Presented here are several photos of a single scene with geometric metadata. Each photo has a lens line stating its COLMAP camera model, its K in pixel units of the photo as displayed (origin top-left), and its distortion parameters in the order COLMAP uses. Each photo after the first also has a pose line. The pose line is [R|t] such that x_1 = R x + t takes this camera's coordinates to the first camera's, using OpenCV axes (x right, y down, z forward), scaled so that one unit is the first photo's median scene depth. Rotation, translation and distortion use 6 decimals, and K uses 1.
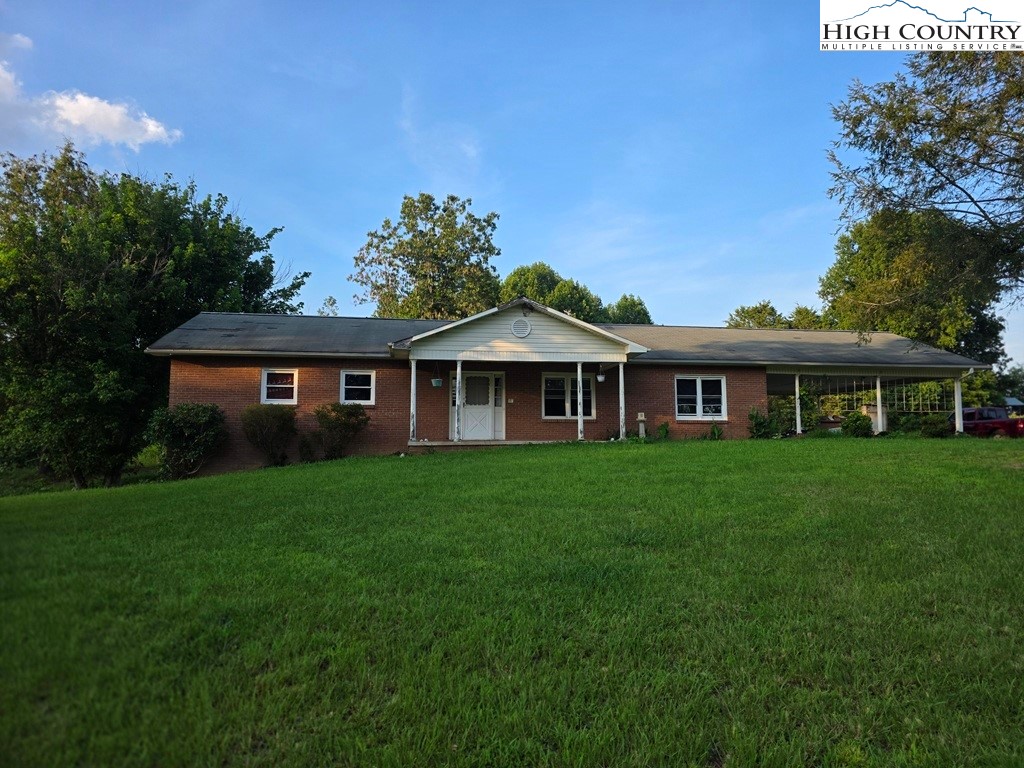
lens RADIAL K [[692.3, 0, 513.5], [0, 692.3, 389.3], [0, 0, 1]] dist [0.051433, -0.001299]
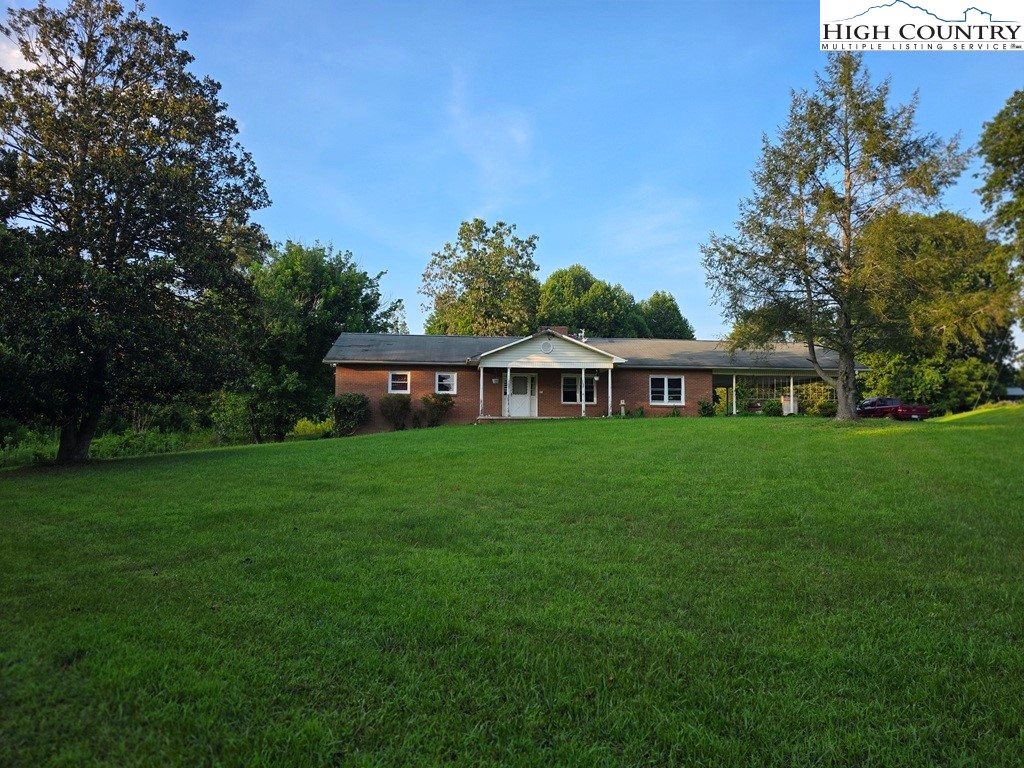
lens RADIAL K [[692.3, 0, 511.3], [0, 692.3, 385.6], [0, 0, 1]] dist [0.051433, -0.001299]
pose [[0.997862, 0.004340, -0.065210, 0.028722], [-0.003439, 0.999897, 0.013927, -0.017830], [0.065263, -0.013672, 0.997774, -0.530307]]
